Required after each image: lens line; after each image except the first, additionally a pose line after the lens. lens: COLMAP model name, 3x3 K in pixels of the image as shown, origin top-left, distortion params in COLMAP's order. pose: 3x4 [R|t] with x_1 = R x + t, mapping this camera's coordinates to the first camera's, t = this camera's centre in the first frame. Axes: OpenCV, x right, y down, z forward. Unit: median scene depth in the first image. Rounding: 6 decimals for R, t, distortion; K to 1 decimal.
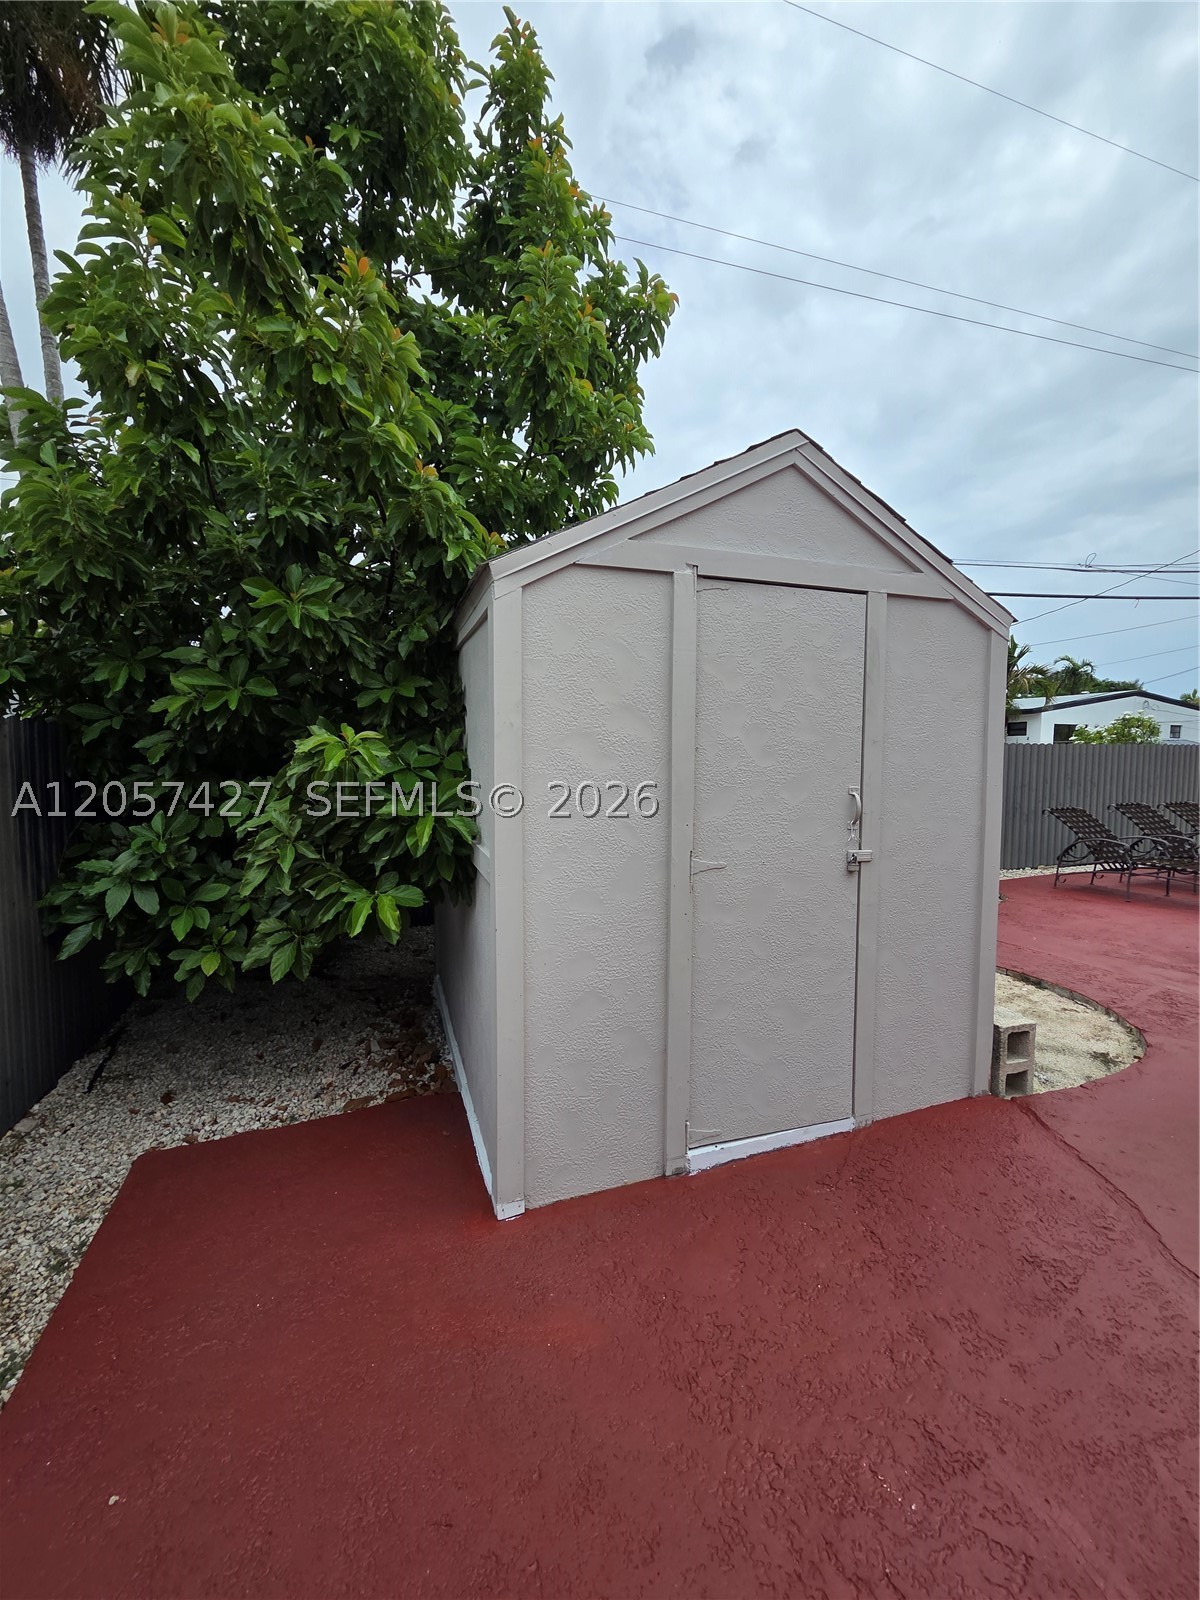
lens RADIAL K [[650.6, 0, 600.0], [0, 650.6, 800.0], [0, 0, 1]] dist [-0.003384, -0.000311]
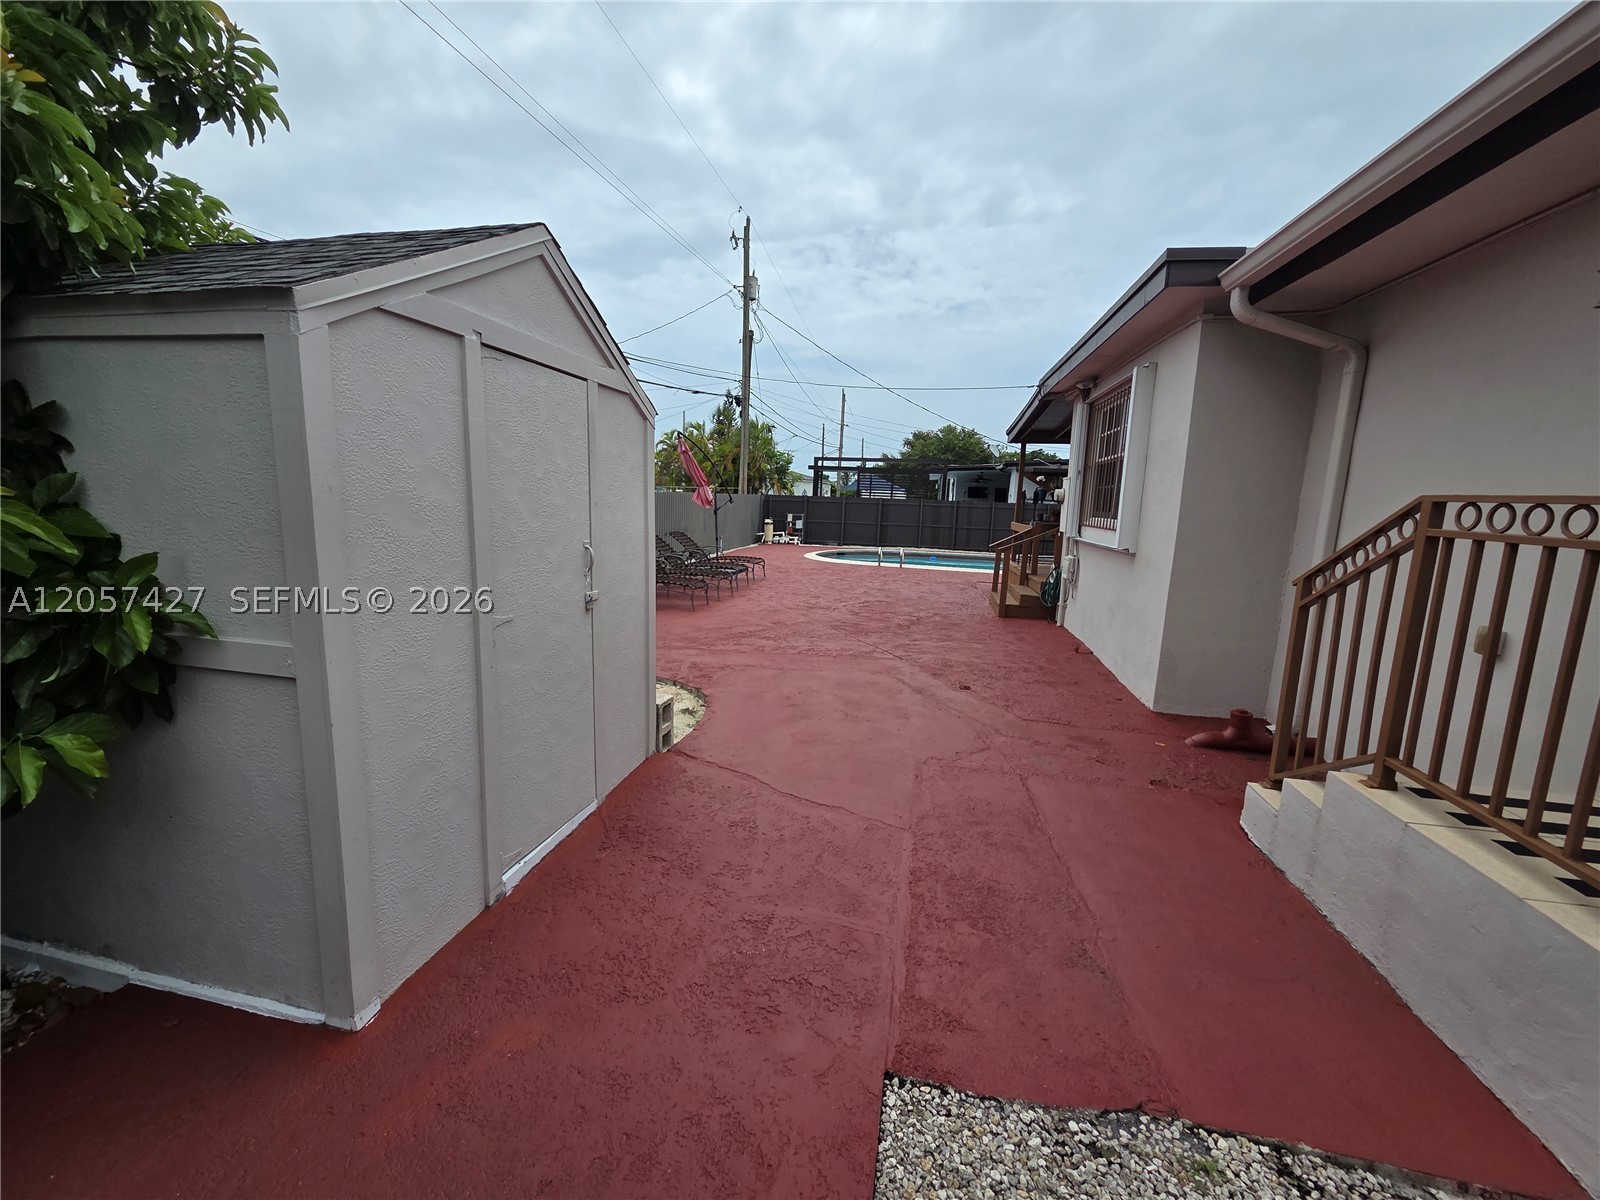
lens RADIAL K [[650.6, 0, 797.5], [0, 650.6, 606.2], [0, 0, 1]] dist [-0.003384, -0.000311]
pose [[0.513497, -0.122452, 0.849309, -0.472007], [0.023911, 0.991423, 0.128485, -0.046535], [-0.857758, -0.045668, 0.512021, 0.019329]]
